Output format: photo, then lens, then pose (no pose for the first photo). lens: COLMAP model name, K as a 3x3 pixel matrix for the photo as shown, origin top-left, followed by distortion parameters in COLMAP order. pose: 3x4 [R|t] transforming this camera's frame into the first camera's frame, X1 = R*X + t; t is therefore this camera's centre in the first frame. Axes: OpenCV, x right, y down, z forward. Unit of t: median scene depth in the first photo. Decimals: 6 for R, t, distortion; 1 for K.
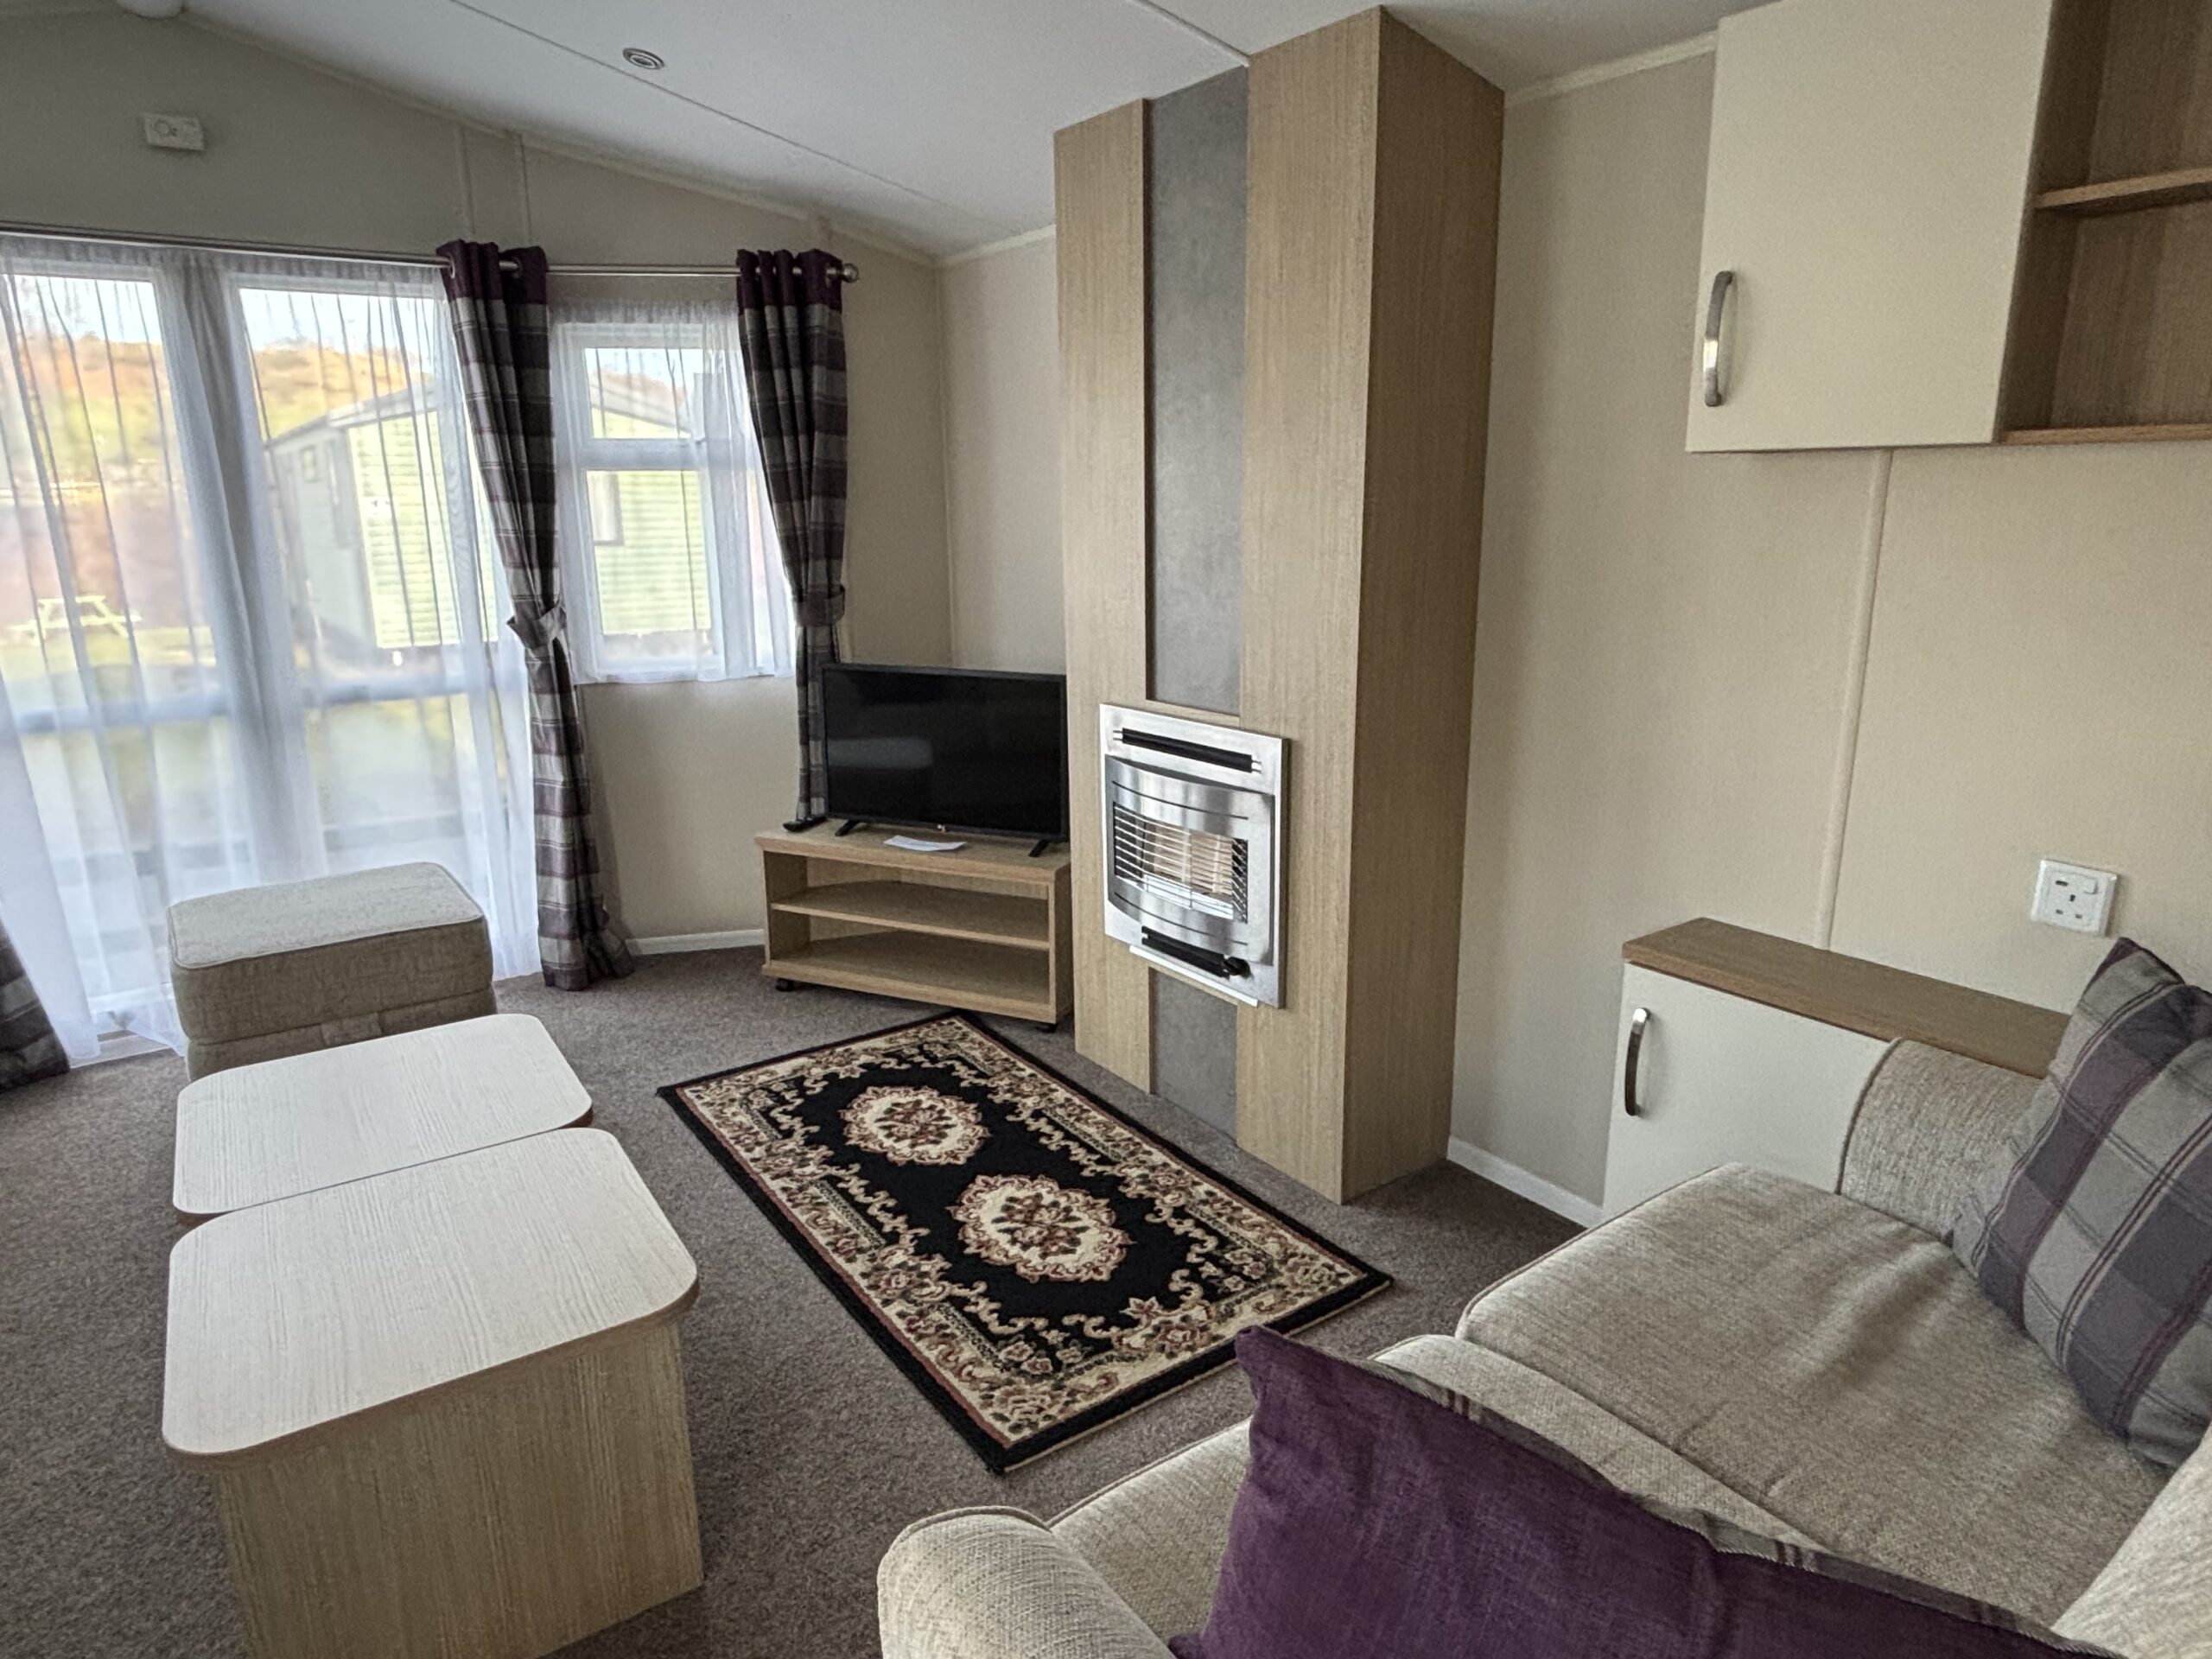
lens RADIAL K [[1357.9, 0, 1104.9], [0, 1357.9, 816.9], [0, 0, 1]] dist [0.008563, -0.012916]
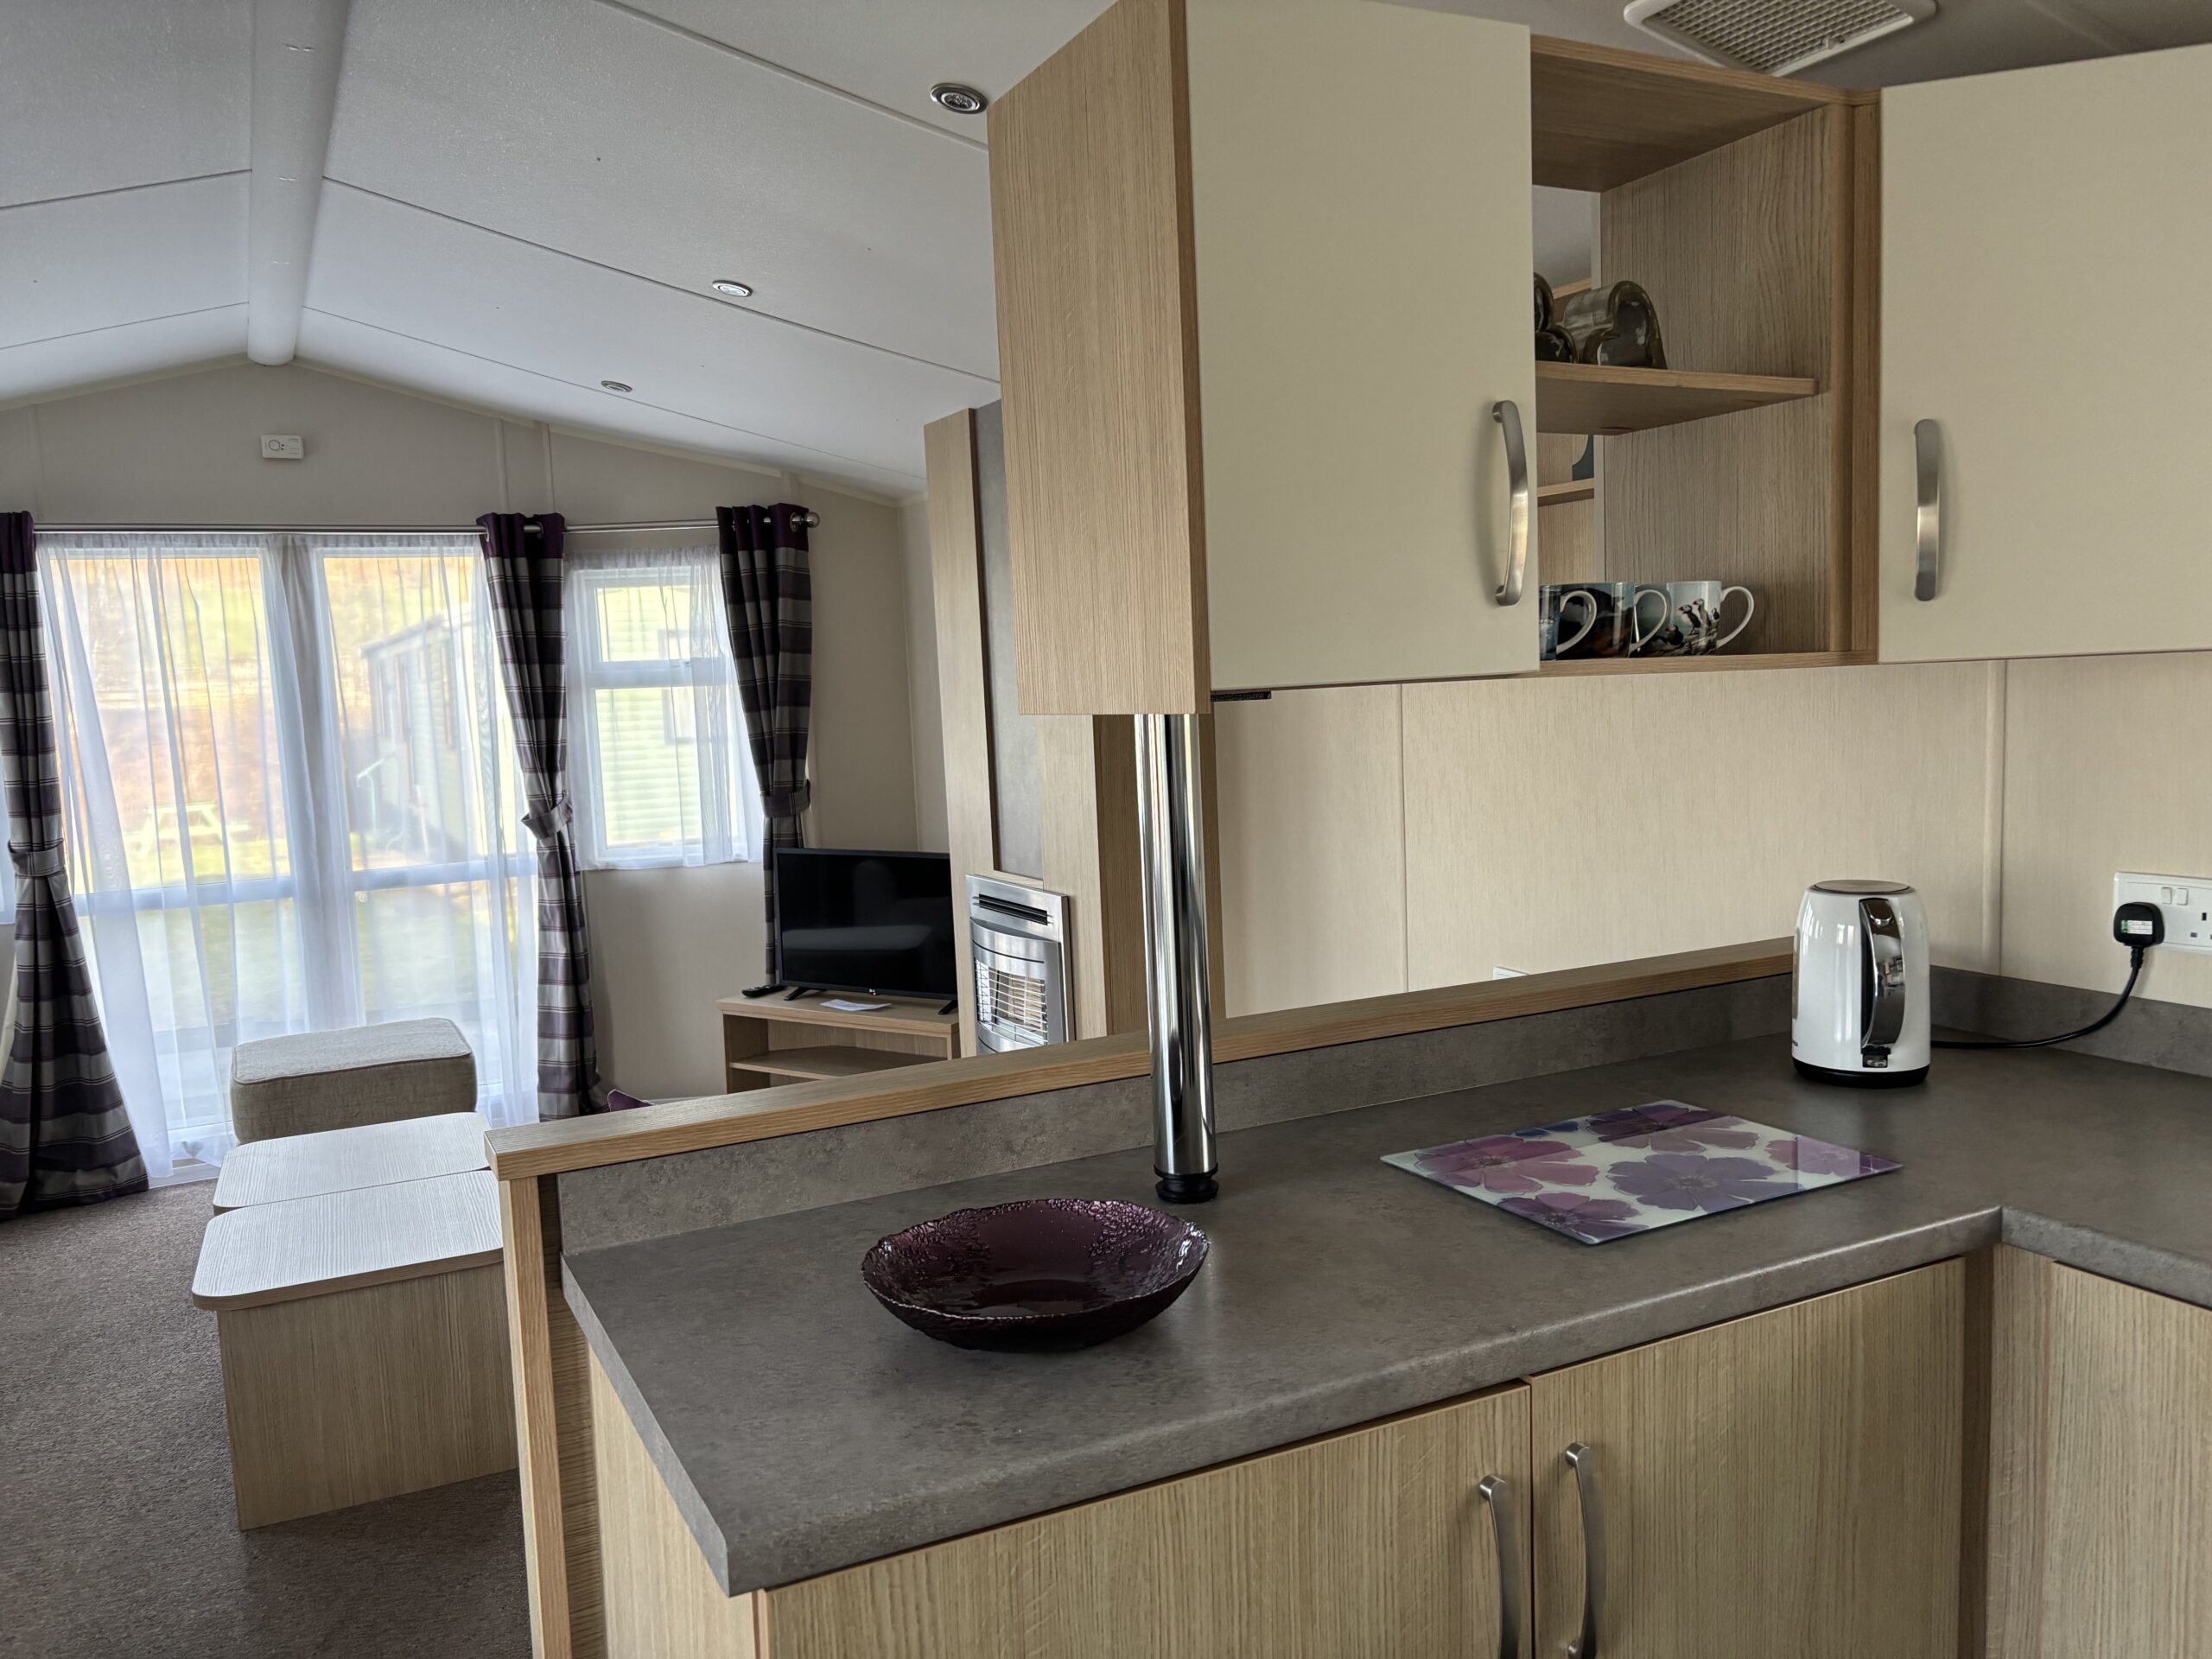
lens RADIAL K [[1687.6, 0, 1106.0], [0, 1687.6, 829.5], [0, 0, 1]] dist [0.039481, -0.044655]
pose [[0.989152, -0.014515, -0.146176, 0.278227], [-0.005791, 0.990480, -0.137535, 0.066531], [0.146781, 0.136890, 0.979651, -0.365615]]
